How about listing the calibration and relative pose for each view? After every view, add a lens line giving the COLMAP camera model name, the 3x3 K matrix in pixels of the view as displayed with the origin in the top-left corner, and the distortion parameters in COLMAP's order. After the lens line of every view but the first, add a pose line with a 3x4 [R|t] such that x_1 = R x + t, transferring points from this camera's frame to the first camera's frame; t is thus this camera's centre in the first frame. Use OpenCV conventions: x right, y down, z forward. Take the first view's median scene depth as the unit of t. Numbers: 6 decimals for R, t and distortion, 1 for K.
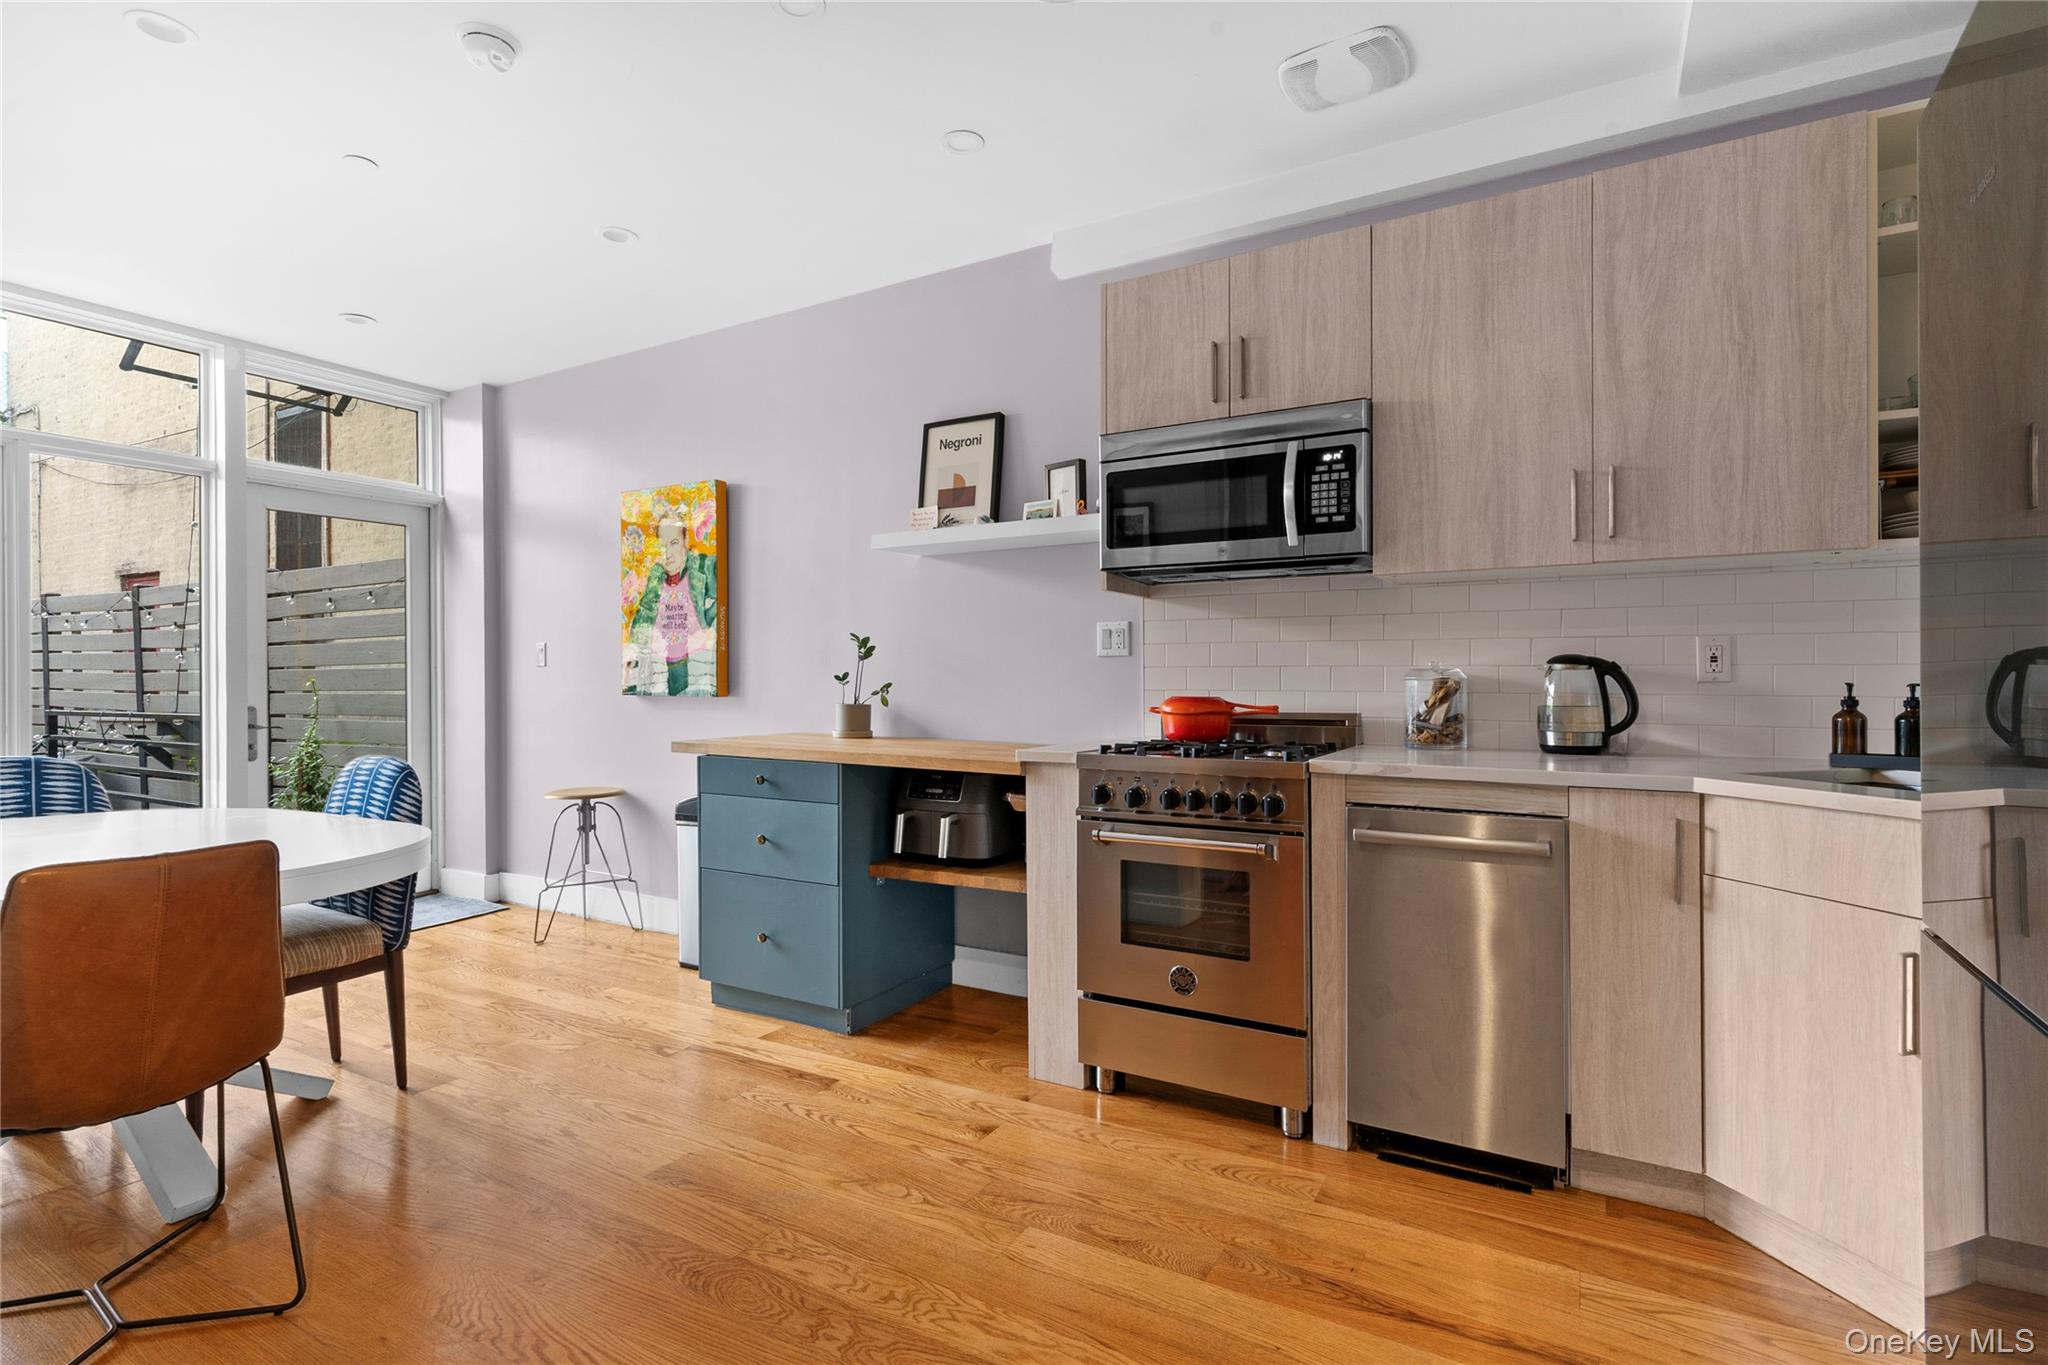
lens RADIAL K [[1006.9, 0, 1024.0], [0, 1006.9, 682.5], [0, 0, 1]] dist [-0.001499, -0.000249]
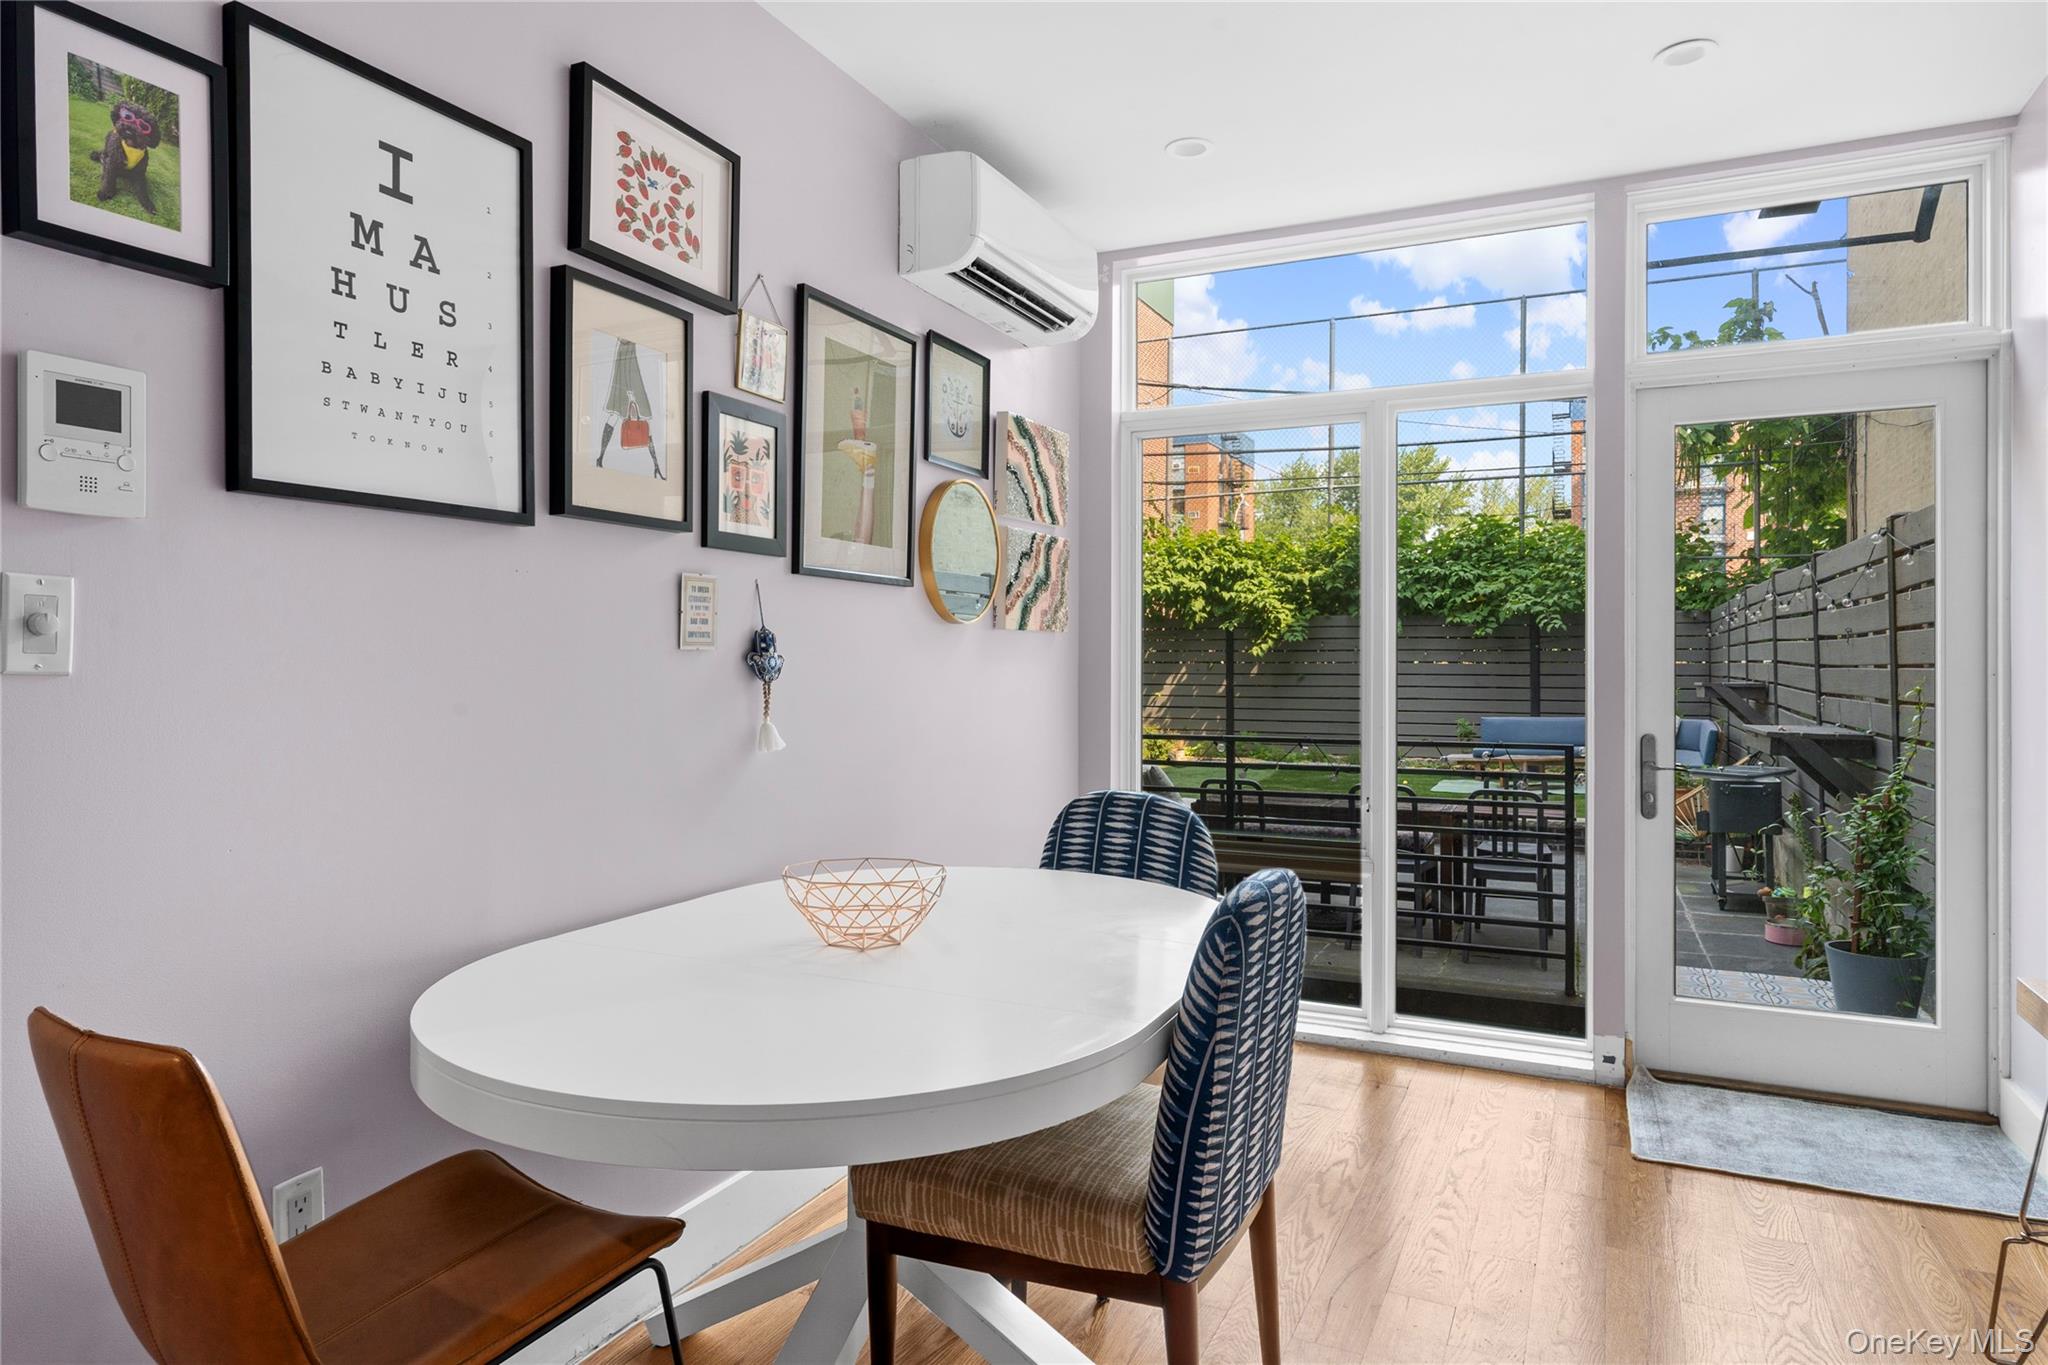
lens RADIAL K [[1236.6, 0, 1024.0], [0, 1236.6, 682.5], [0, 0, 1]] dist [0.000715, 0.000586]
pose [[0.101775, 0.016054, -0.994678, -0.015883], [0.000725, 0.999868, 0.016212, -0.023996], [0.994807, -0.002371, 0.101750, 0.516310]]
